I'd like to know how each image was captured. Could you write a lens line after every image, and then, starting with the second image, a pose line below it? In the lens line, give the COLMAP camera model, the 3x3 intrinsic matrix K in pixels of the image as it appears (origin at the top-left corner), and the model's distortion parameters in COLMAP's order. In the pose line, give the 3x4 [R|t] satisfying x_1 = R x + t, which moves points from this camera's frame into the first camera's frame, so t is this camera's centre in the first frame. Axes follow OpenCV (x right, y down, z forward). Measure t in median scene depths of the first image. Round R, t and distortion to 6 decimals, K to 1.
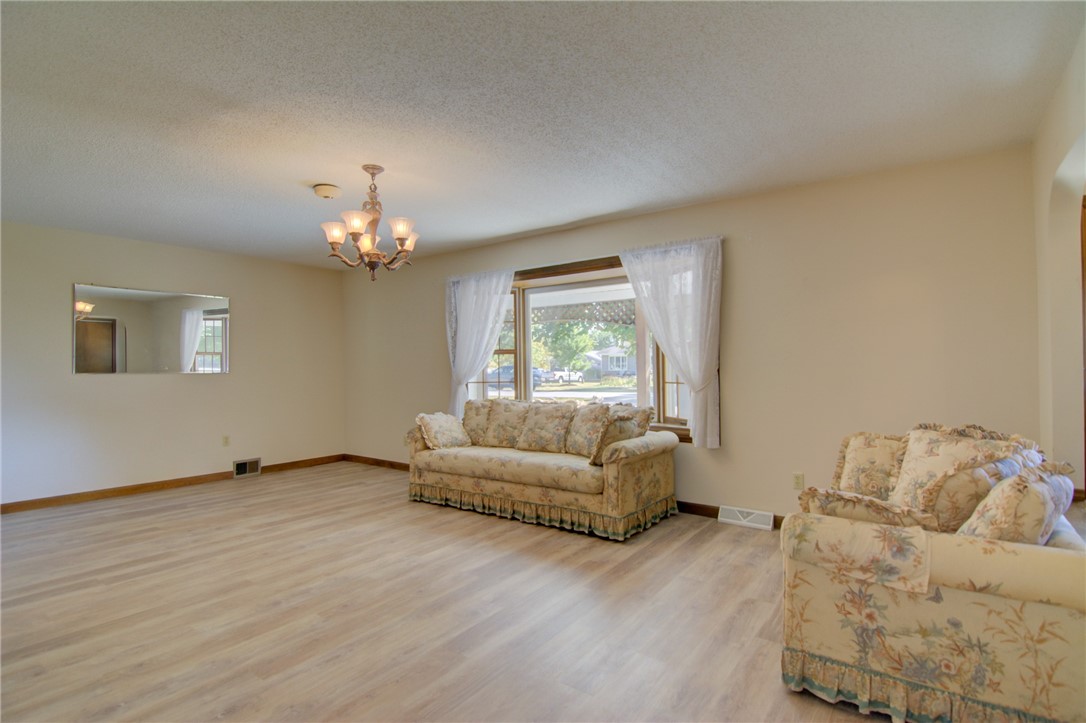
lens RADIAL K [[543.5, 0, 546.9], [0, 543.5, 359.3], [0, 0, 1]] dist [-0.001268, -0.013418]
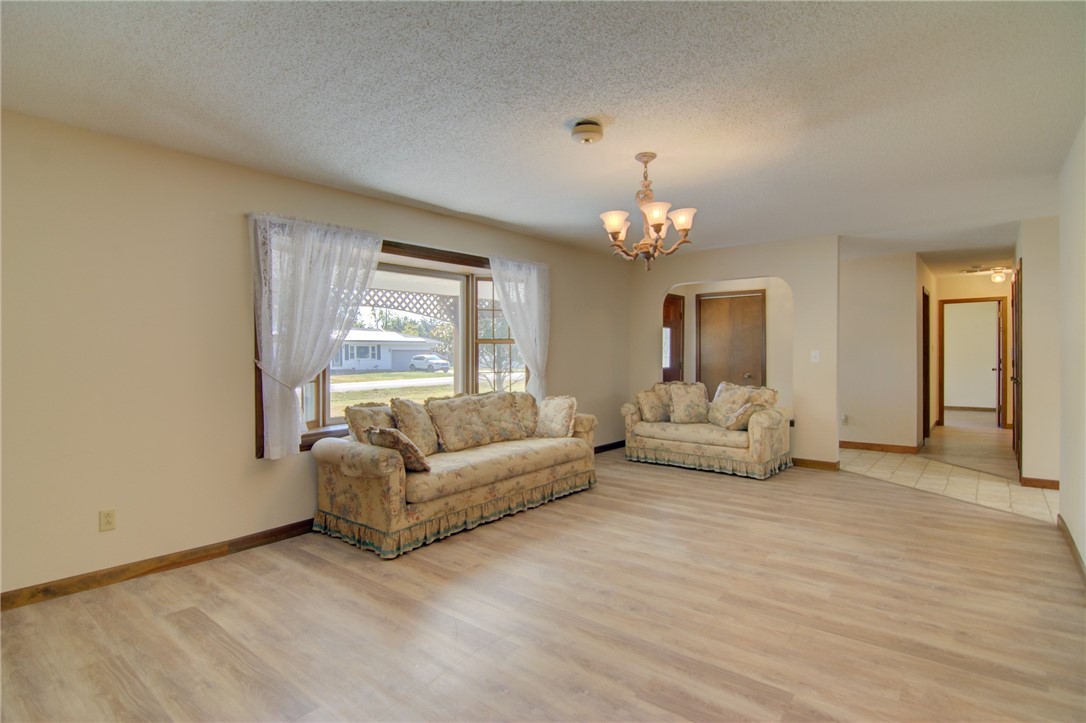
lens RADIAL K [[543.5, 0, 546.9], [0, 543.5, 359.3], [0, 0, 1]] dist [-0.001268, -0.013418]
pose [[0.057116, -0.004105, 0.998359, -1.351717], [-0.002727, 0.999987, 0.004267, 0.014073], [-0.998364, -0.002966, 0.057104, 1.148400]]
